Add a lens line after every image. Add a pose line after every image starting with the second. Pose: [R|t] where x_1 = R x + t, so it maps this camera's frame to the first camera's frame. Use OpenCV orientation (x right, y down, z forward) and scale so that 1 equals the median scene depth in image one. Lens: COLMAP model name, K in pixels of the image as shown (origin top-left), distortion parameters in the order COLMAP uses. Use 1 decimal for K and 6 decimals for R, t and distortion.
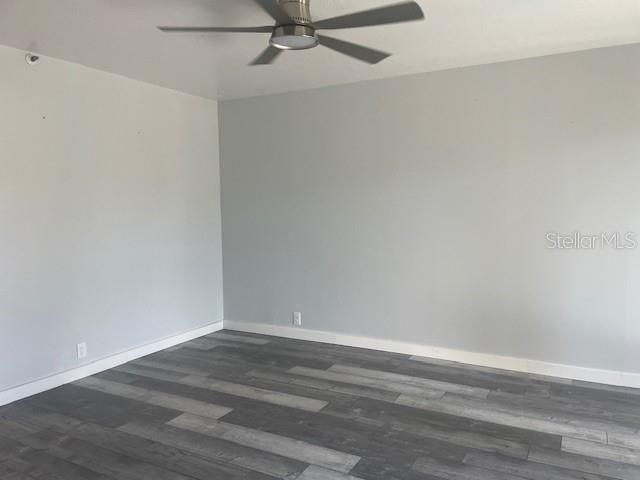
lens RADIAL K [[506.9, 0, 320.5], [0, 506.9, 240.3], [0, 0, 1]] dist [0.001463, -0.053242]
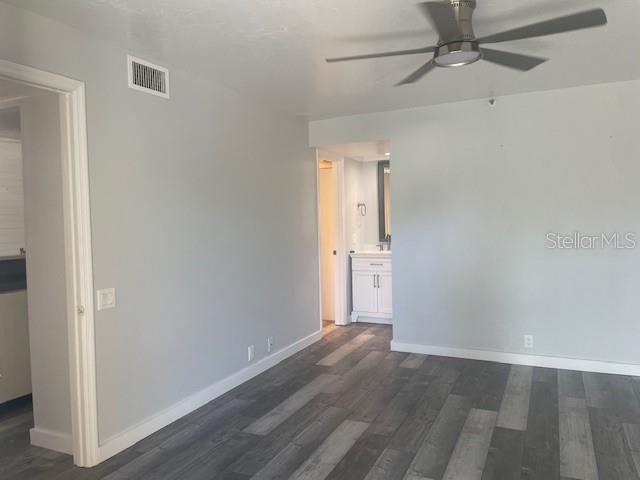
lens RADIAL K [[486.3, 0, 319.9], [0, 486.3, 231.8], [0, 0, 1]] dist [0.089497, -0.121586]
pose [[0.046797, 0.048069, -0.997747, 0.780336], [-0.053794, 0.997513, 0.045535, -0.074170], [0.997455, 0.051542, 0.049267, 0.569545]]
